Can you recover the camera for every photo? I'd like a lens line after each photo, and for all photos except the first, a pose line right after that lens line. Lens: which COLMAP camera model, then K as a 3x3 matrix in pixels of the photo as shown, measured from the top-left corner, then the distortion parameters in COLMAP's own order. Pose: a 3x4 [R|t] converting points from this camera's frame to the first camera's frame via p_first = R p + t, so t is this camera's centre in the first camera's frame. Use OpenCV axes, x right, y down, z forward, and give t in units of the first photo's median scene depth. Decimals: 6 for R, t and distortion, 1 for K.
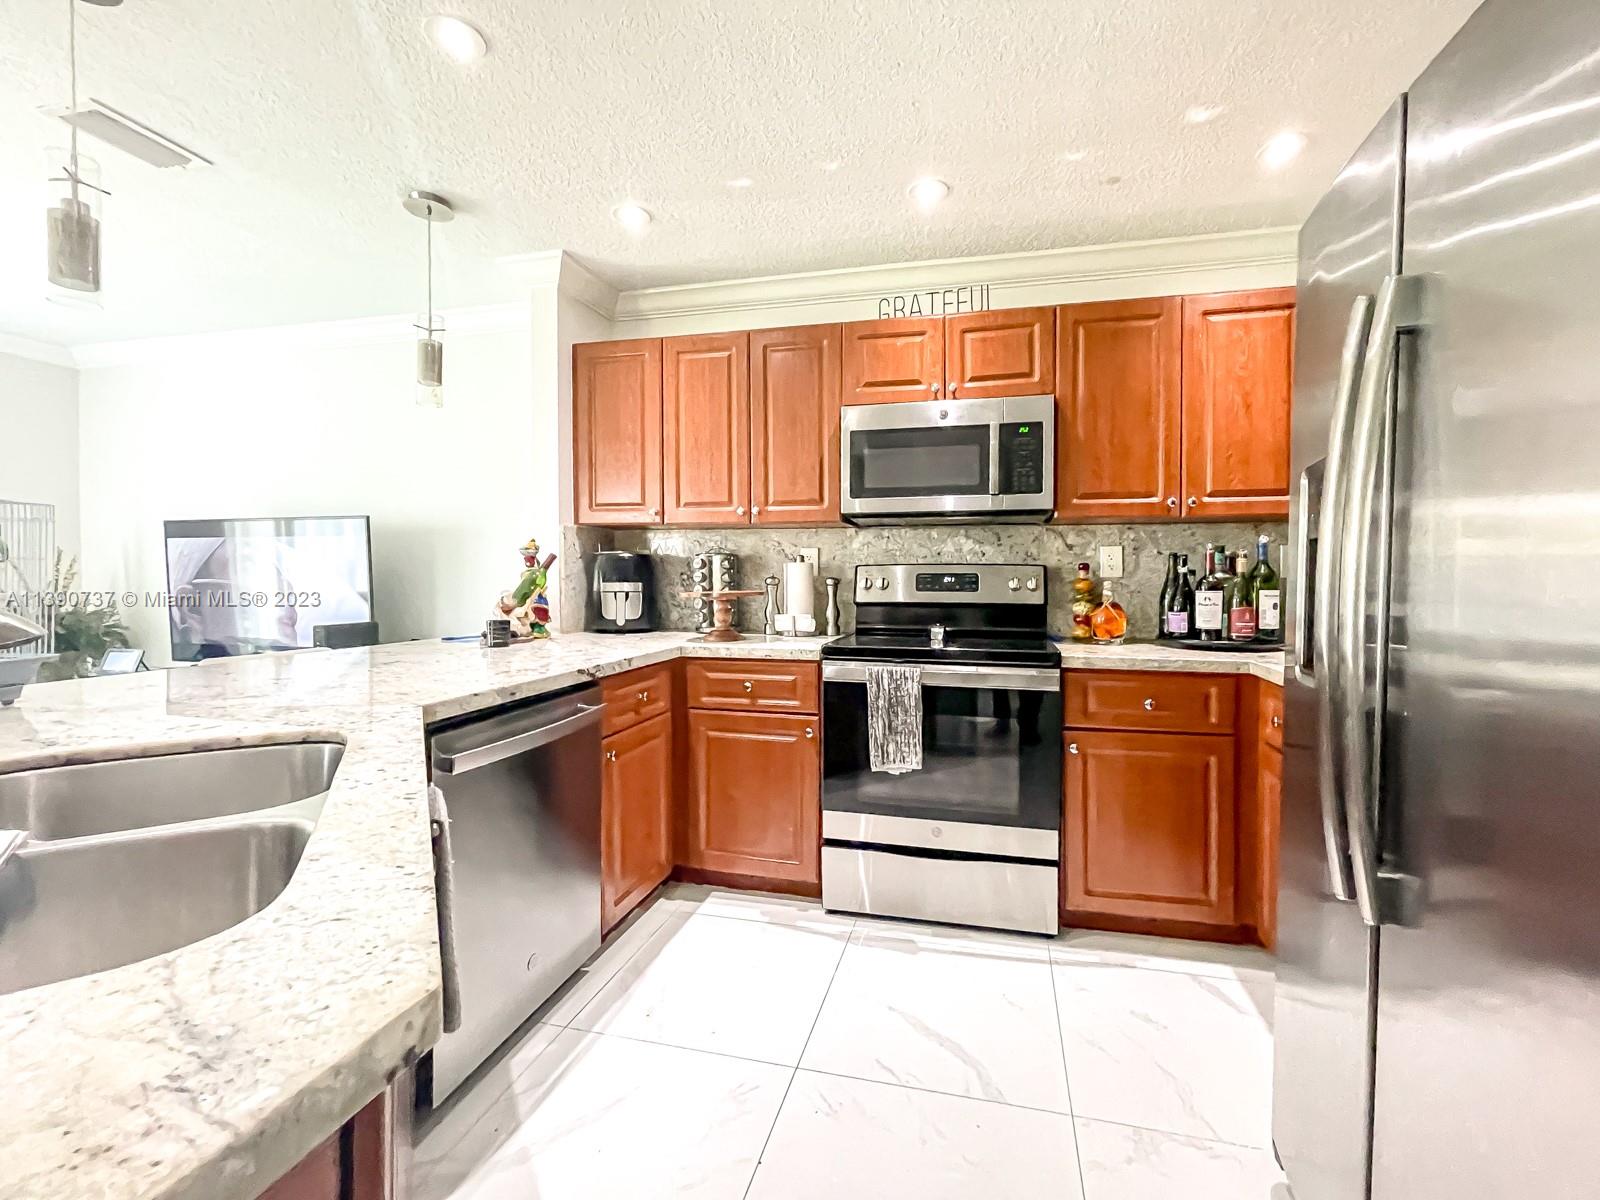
lens RADIAL K [[669.4, 0, 831.8], [0, 669.4, 613.1], [0, 0, 1]] dist [0.000624, -0.000163]
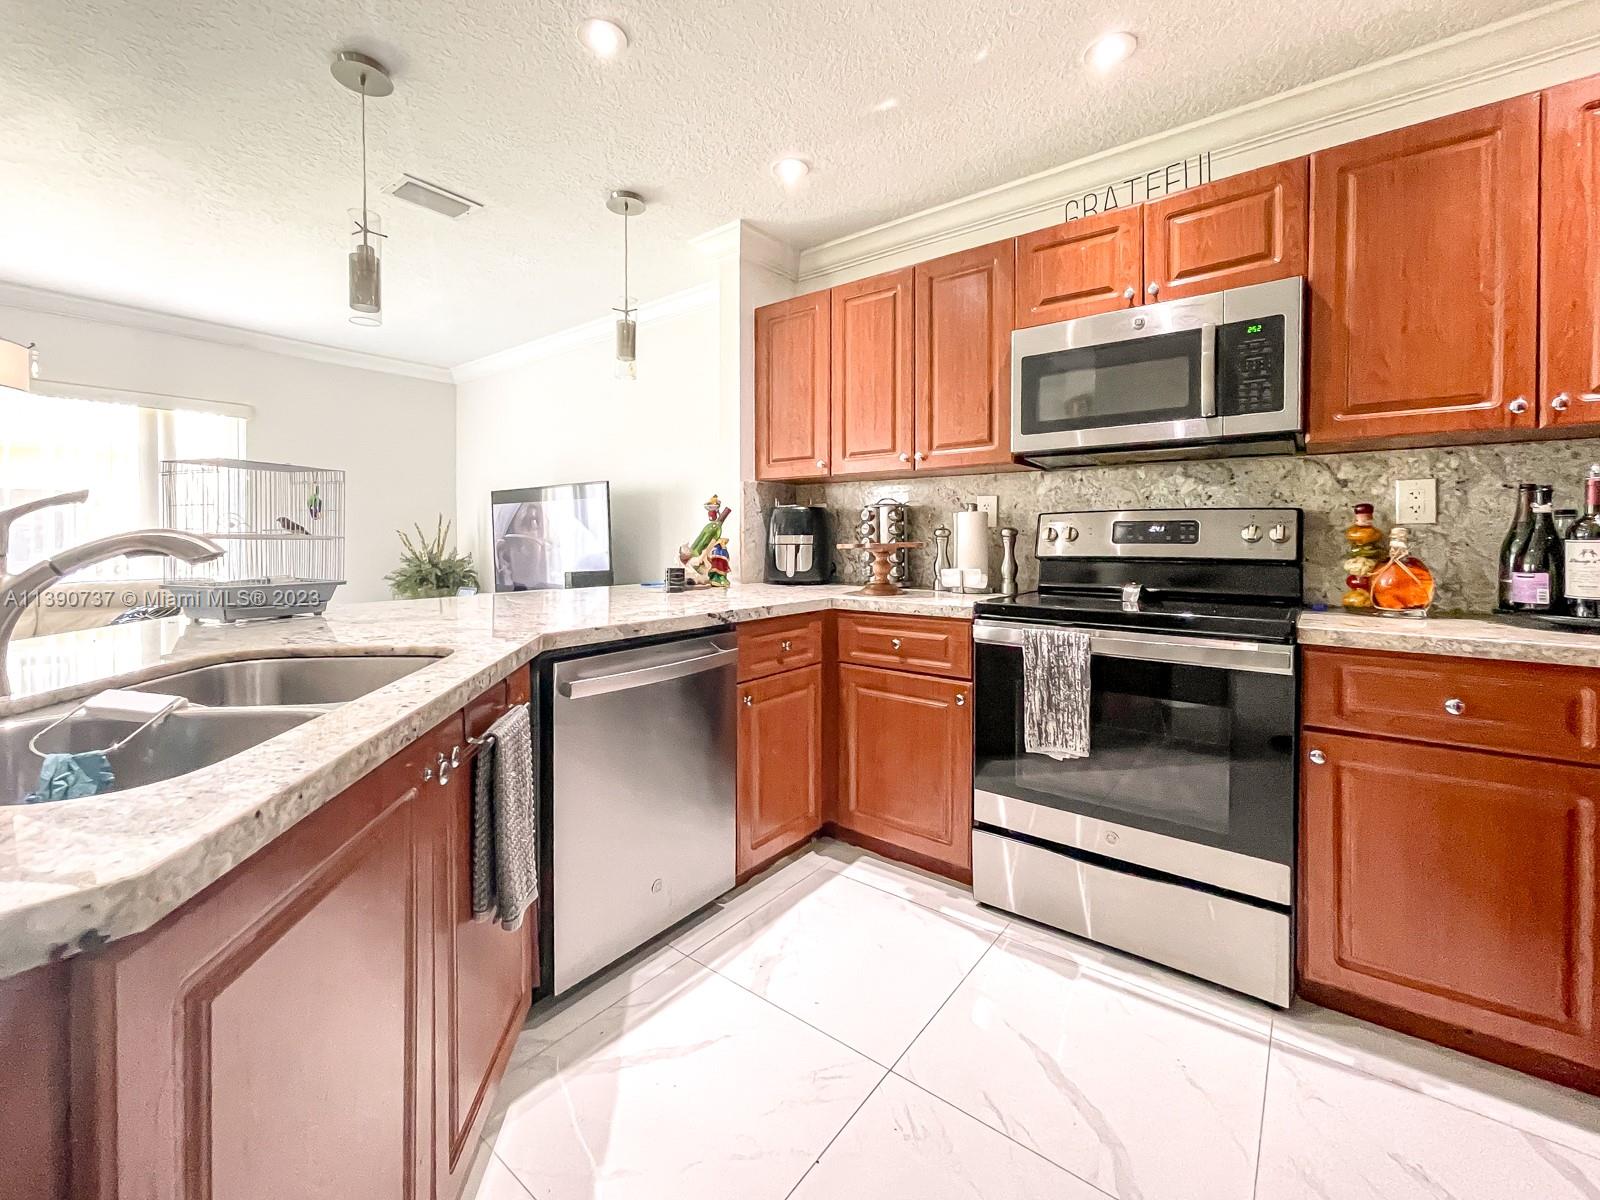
lens RADIAL K [[667.5, 0, 784.1], [0, 667.5, 571.0], [0, 0, 1]] dist [-0.000119, -0.001032]
pose [[0.903435, 0.018928, -0.428308, 0.128048], [-0.022320, 0.999747, -0.002899, 0.014493], [0.428144, 0.012179, 0.903628, 0.088374]]
